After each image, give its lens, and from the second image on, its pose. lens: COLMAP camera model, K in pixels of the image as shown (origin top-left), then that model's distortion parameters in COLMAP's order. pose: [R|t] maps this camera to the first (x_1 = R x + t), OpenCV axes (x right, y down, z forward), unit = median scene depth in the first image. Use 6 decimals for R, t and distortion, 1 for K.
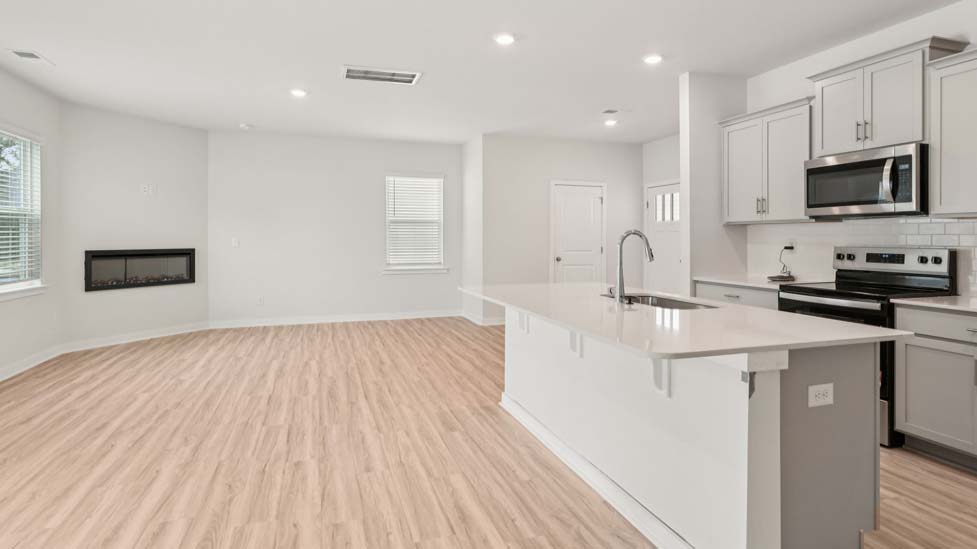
lens RADIAL K [[515.0, 0, 488.0], [0, 515.0, 243.9], [0, 0, 1]] dist [-0.004507, 0.000621]
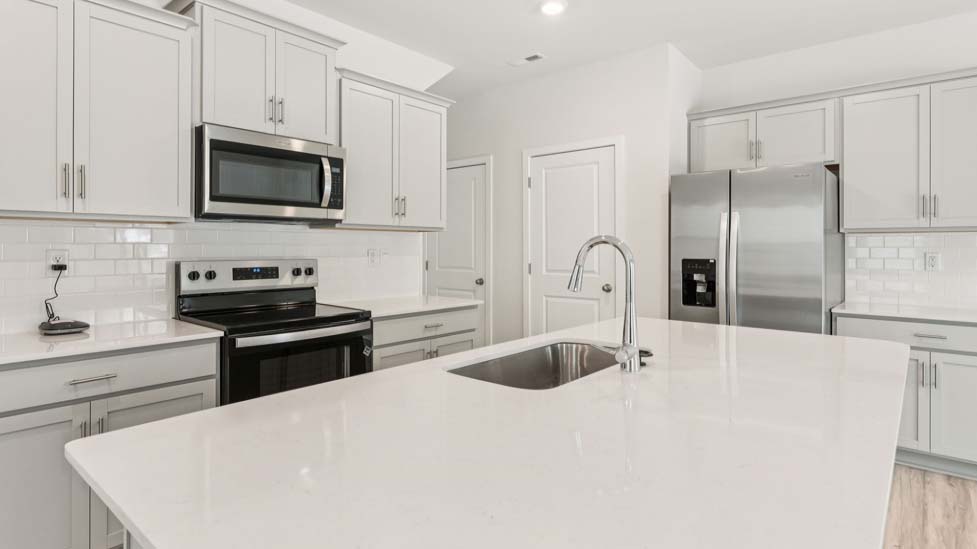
lens RADIAL K [[515.0, 0, 488.0], [0, 515.0, 243.9], [0, 0, 1]] dist [-0.004507, 0.000621]
pose [[-0.518331, 0.004156, 0.855170, -0.102079], [0.007046, 0.999975, -0.000589, -0.015320], [-0.855151, 0.005721, -0.518347, 1.135465]]
